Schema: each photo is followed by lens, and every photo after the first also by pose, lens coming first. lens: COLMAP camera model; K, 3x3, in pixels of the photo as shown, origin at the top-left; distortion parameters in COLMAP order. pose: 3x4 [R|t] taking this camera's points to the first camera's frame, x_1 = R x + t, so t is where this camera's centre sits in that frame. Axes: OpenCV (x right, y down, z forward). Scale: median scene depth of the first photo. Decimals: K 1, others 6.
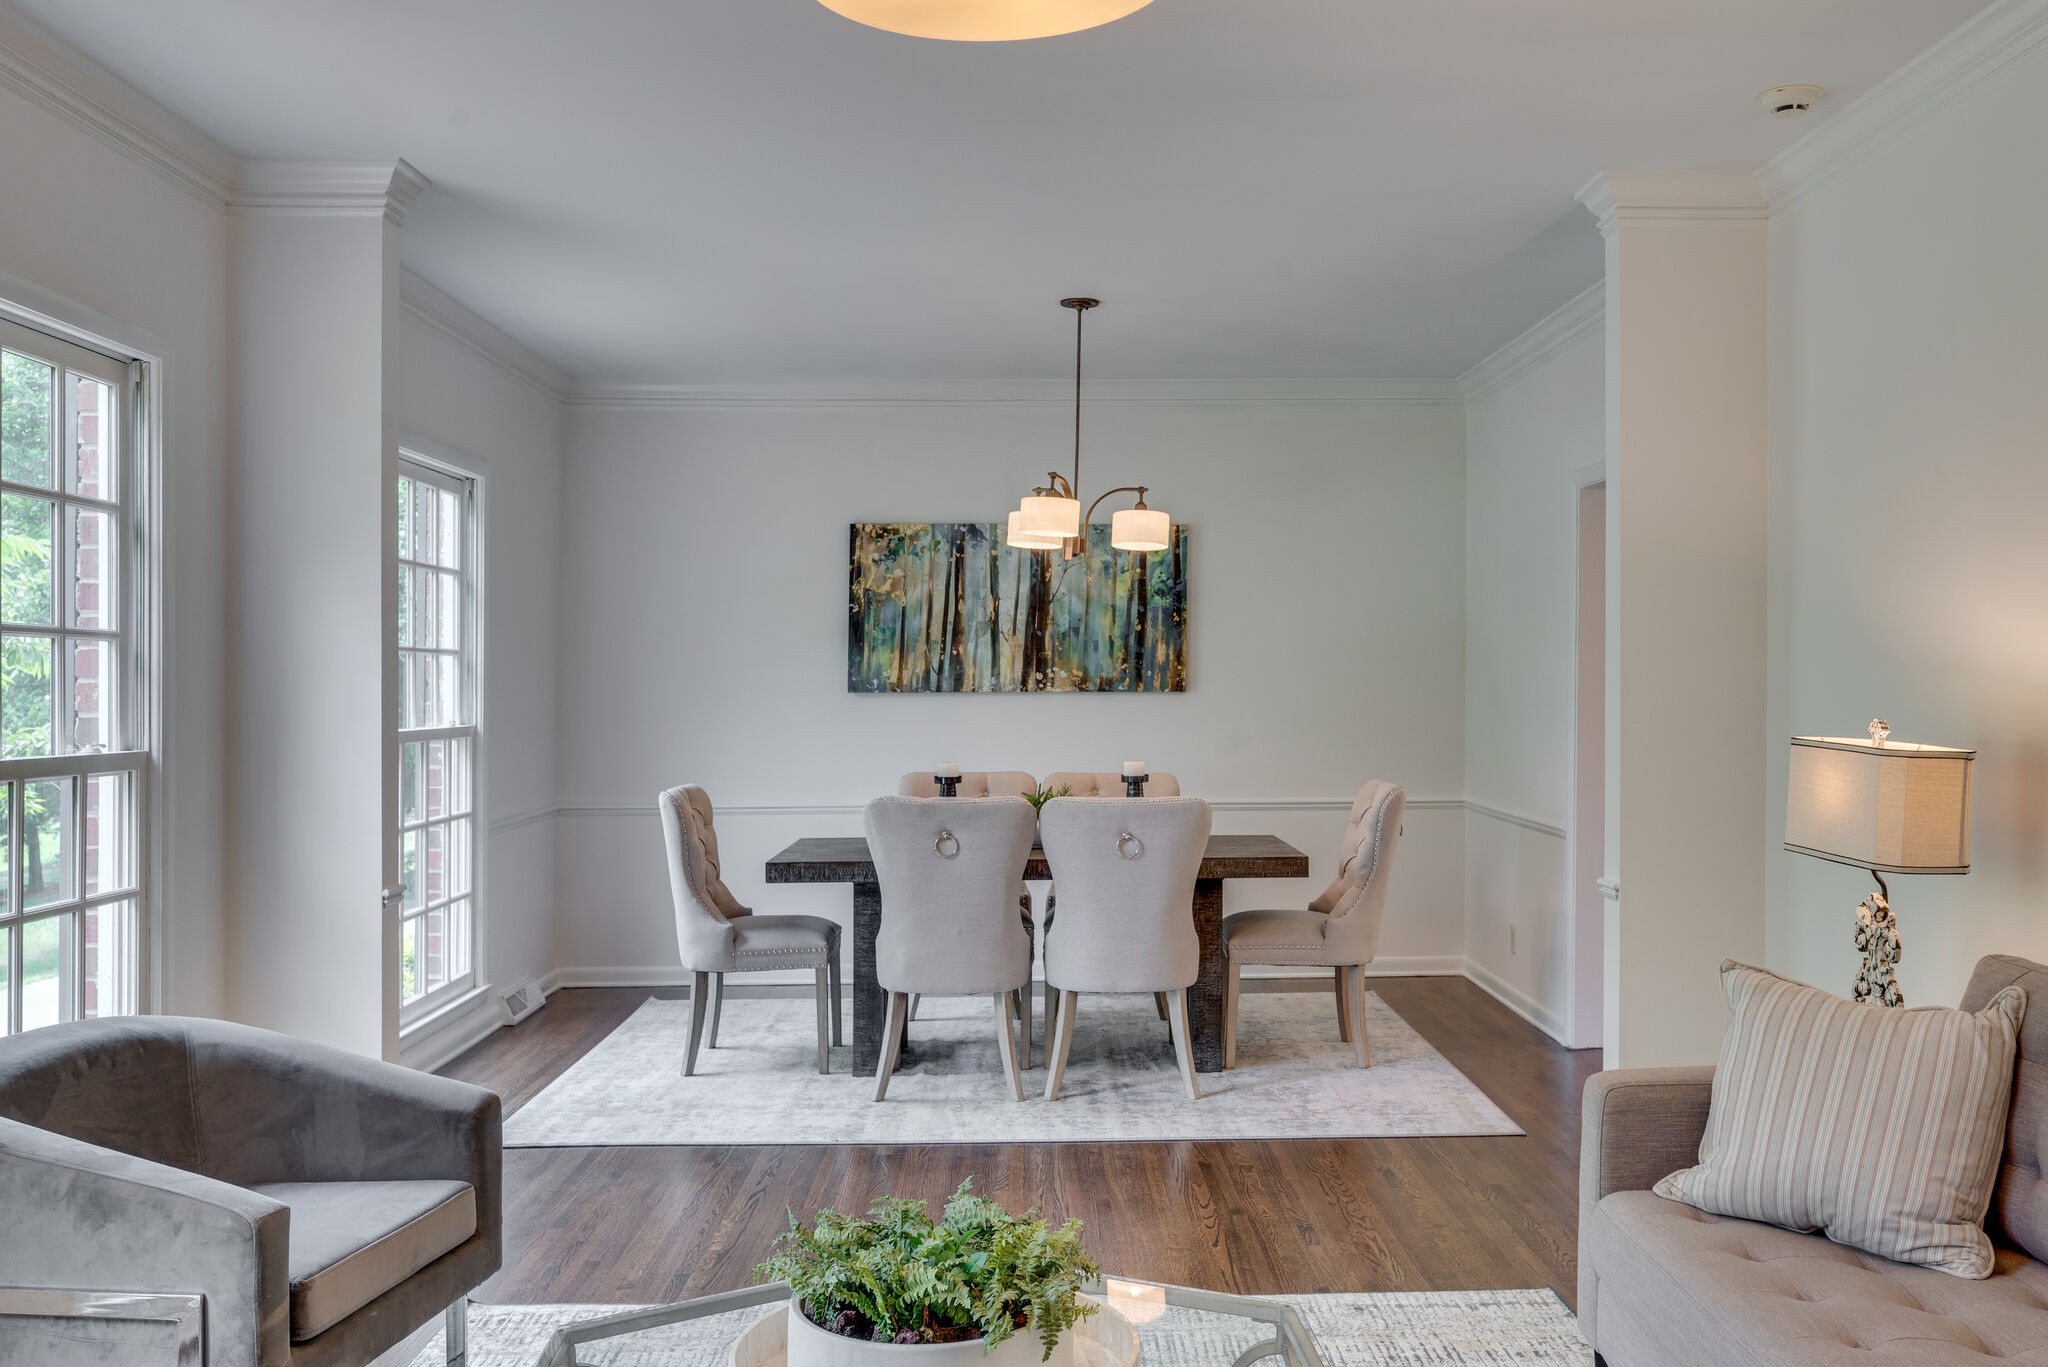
lens RADIAL K [[1737.5, 0, 1014.2], [0, 1737.5, 669.9], [0, 0, 1]] dist [-0.000501, -0.001528]
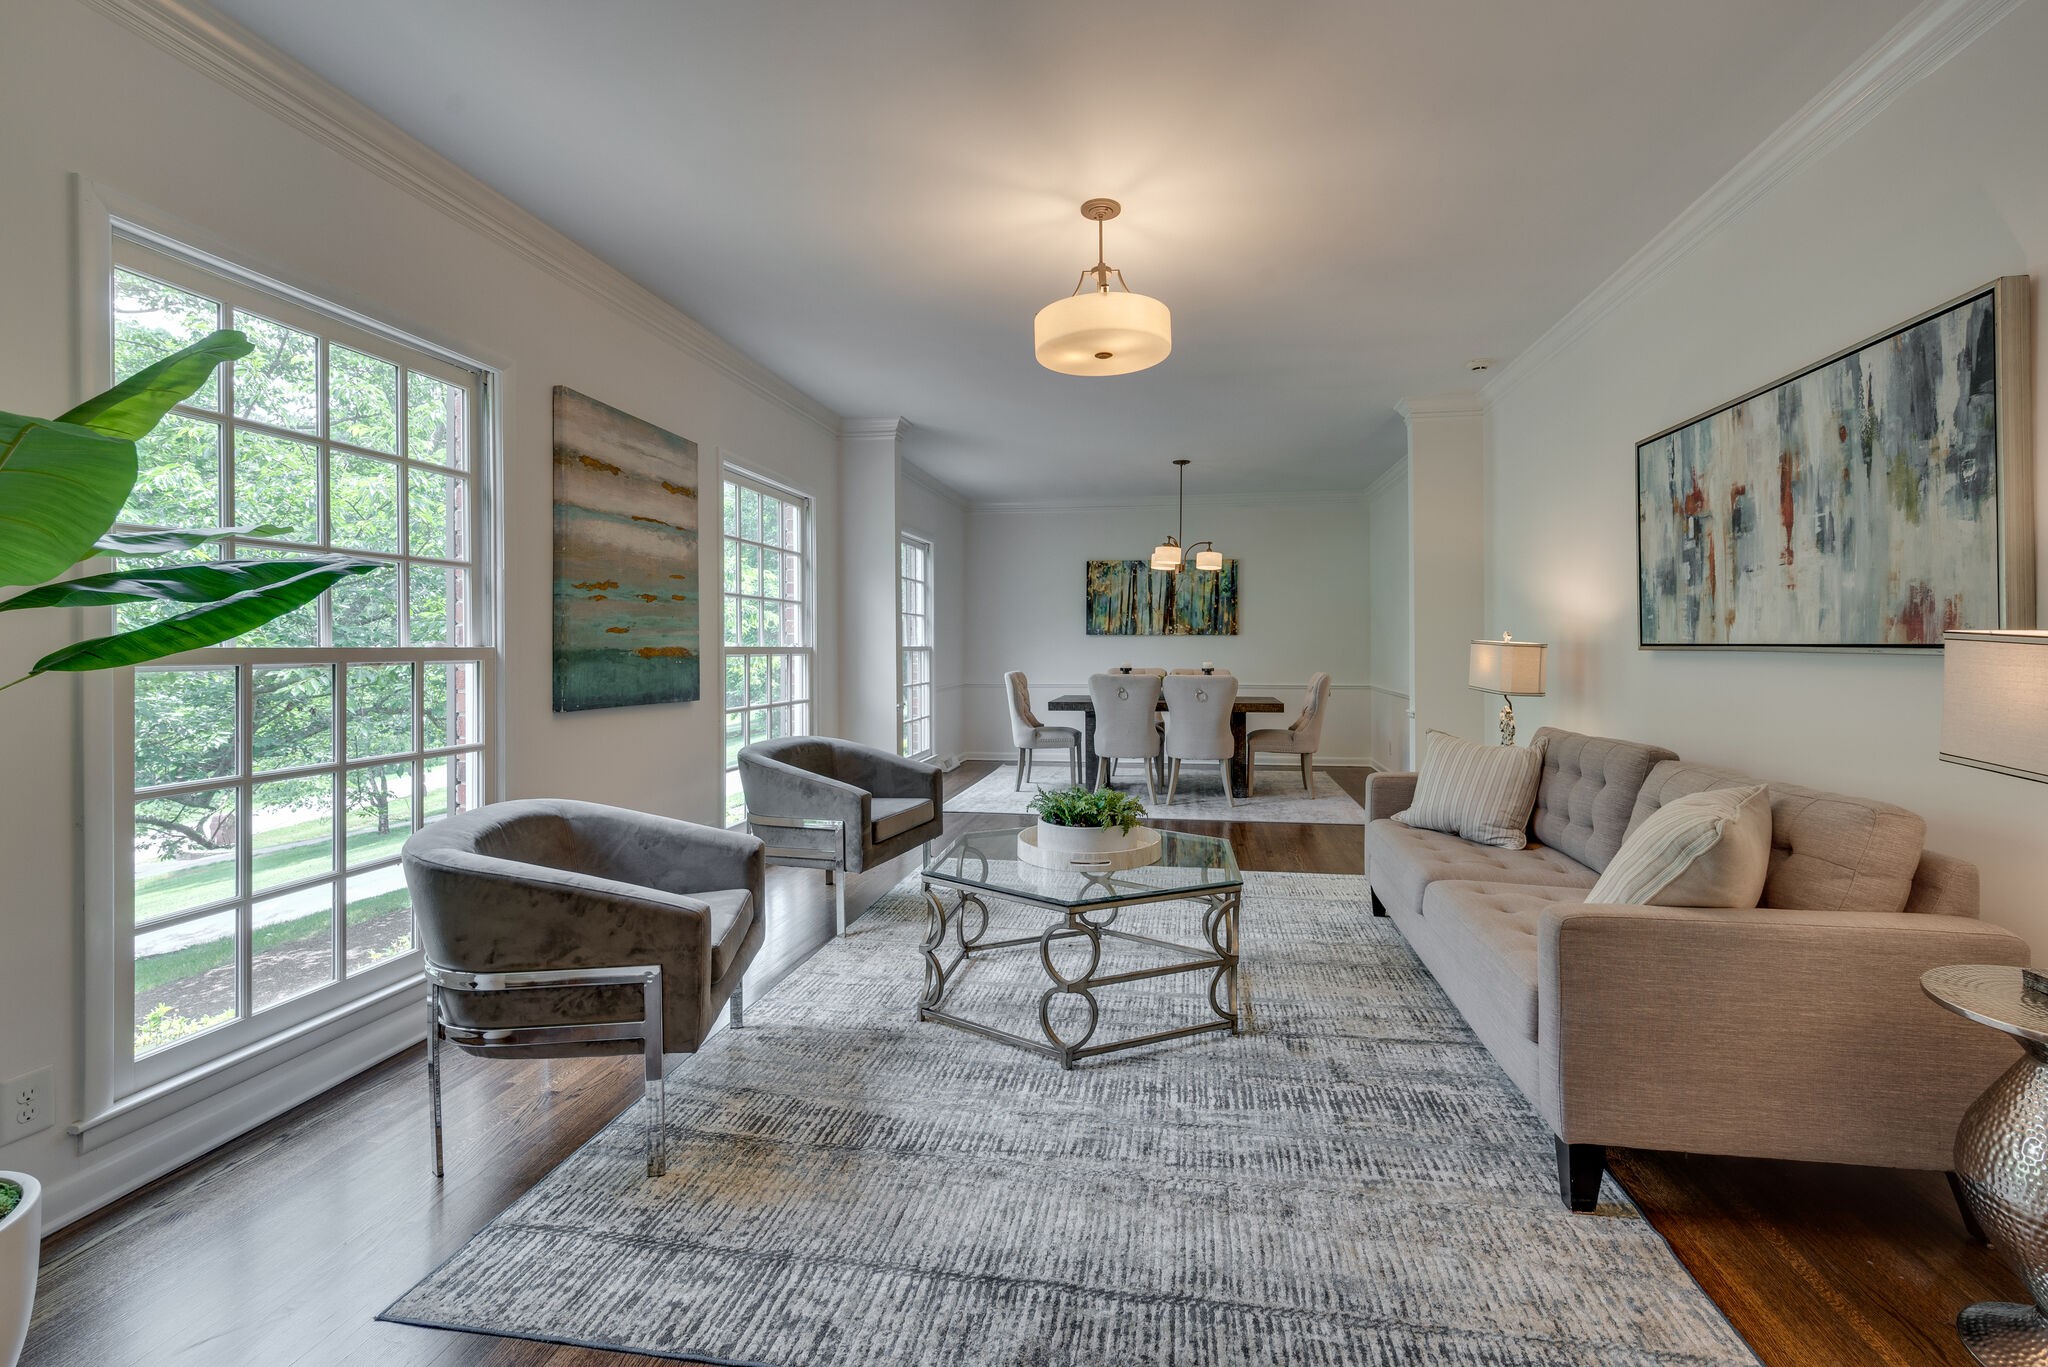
lens RADIAL K [[816.5, 0, 1046.5], [0, 816.5, 674.0], [0, 0, 1]] dist [-0.004795, -0.001011]
pose [[0.987511, 0.006153, -0.157432, 0.030716], [0.001251, 0.998899, 0.046887, 0.018475], [0.157547, -0.046499, 0.986416, -0.106093]]
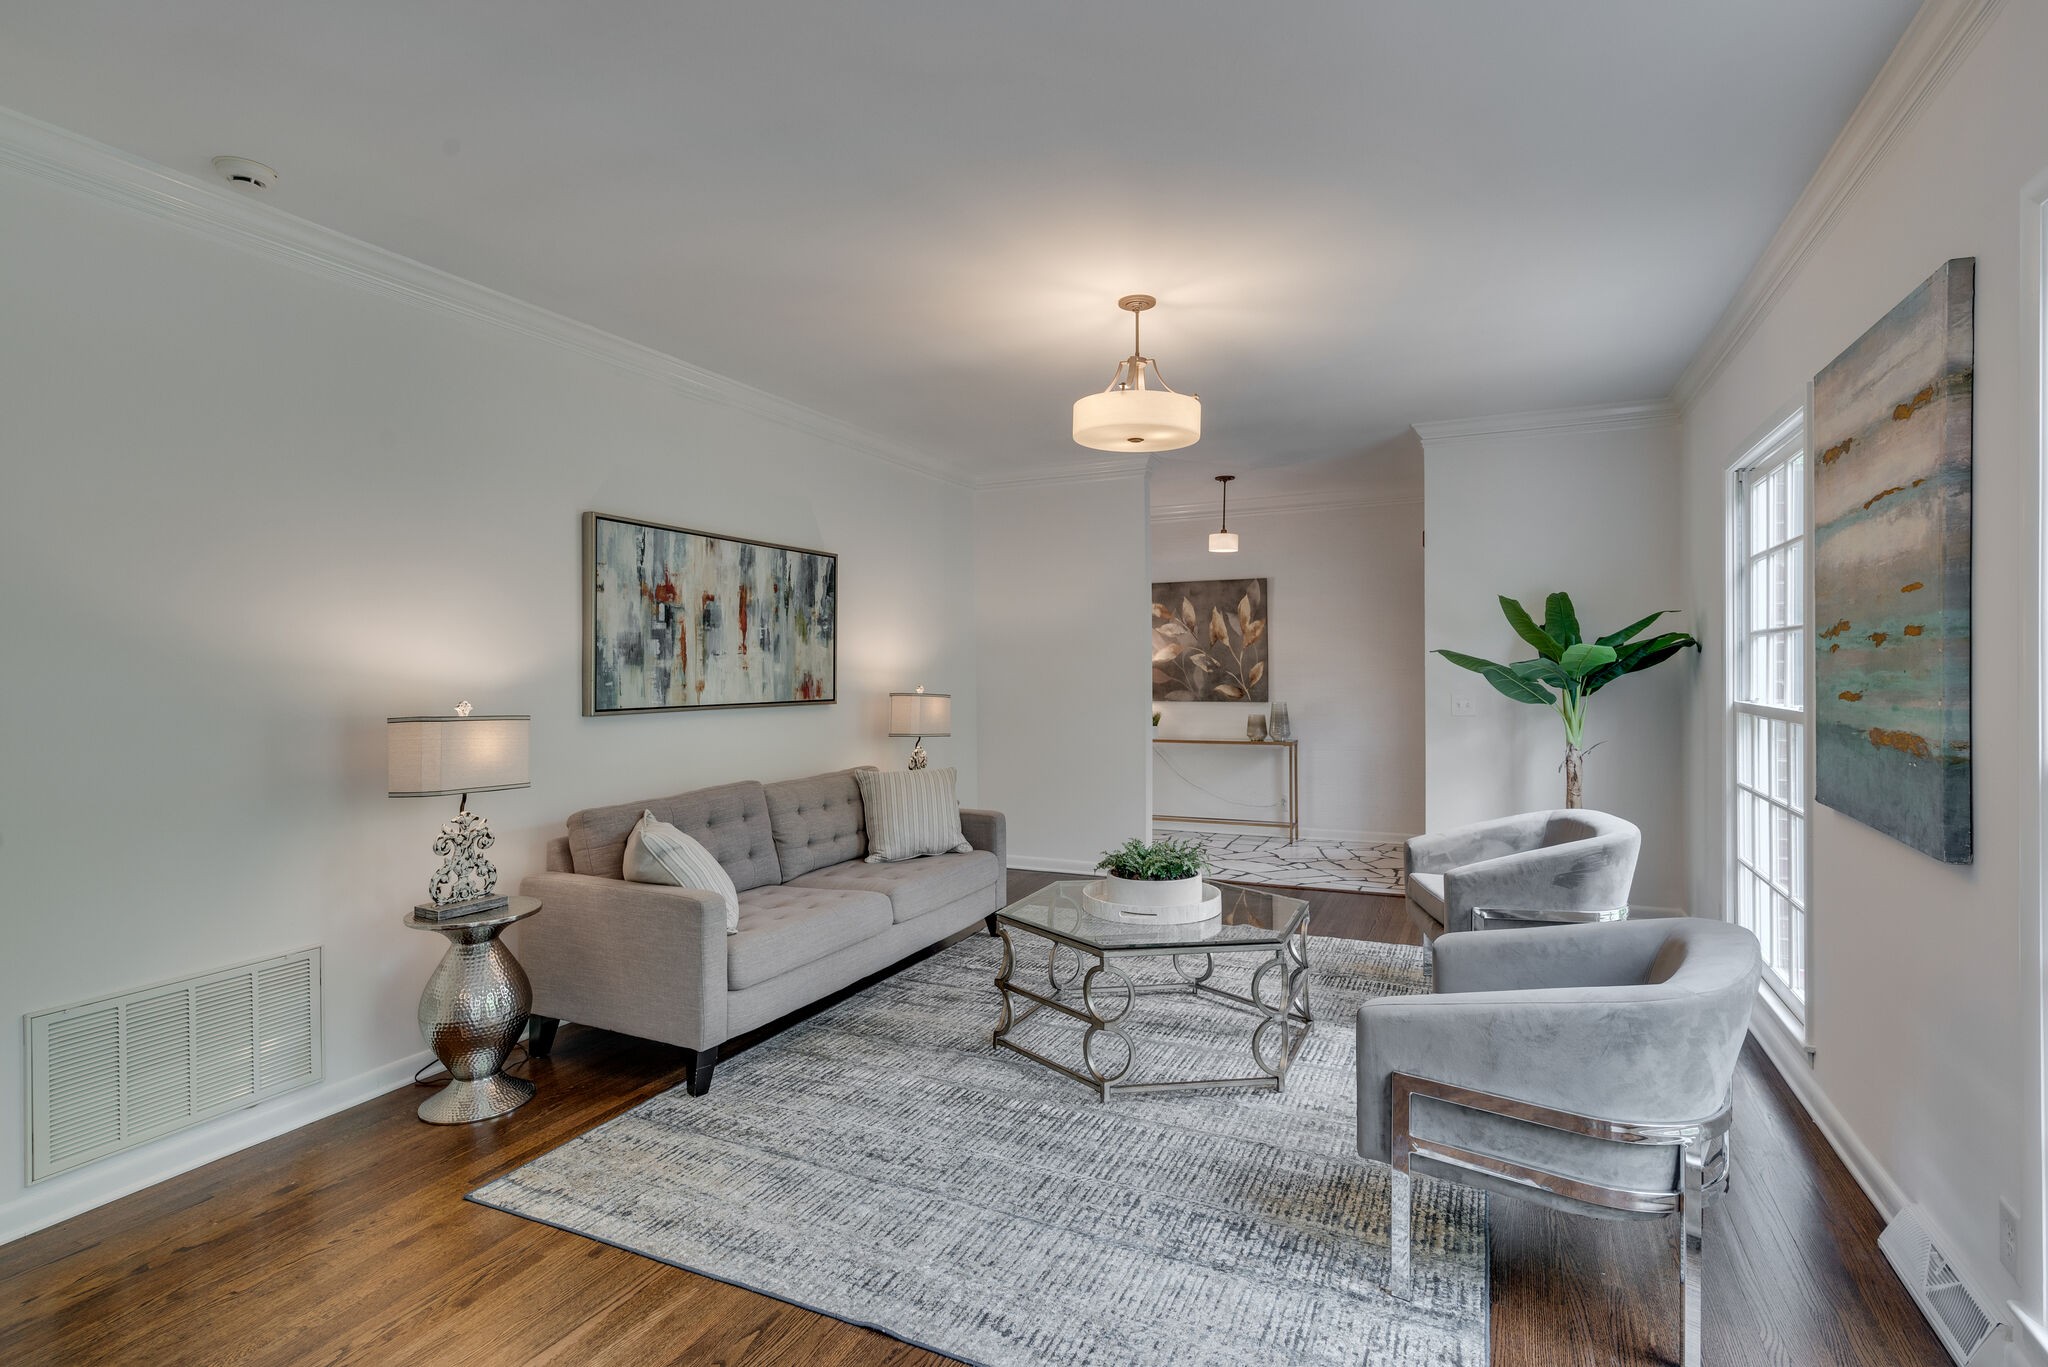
lens RADIAL K [[971.7, 0, 1032.7], [0, 971.7, 672.8], [0, 0, 1]] dist [-0.005540, -0.000226]
pose [[-0.906436, 0.007747, 0.422271, -0.087846], [0.005777, 0.999966, -0.005946, 0.011578], [-0.422303, -0.002950, -0.906450, 0.420540]]
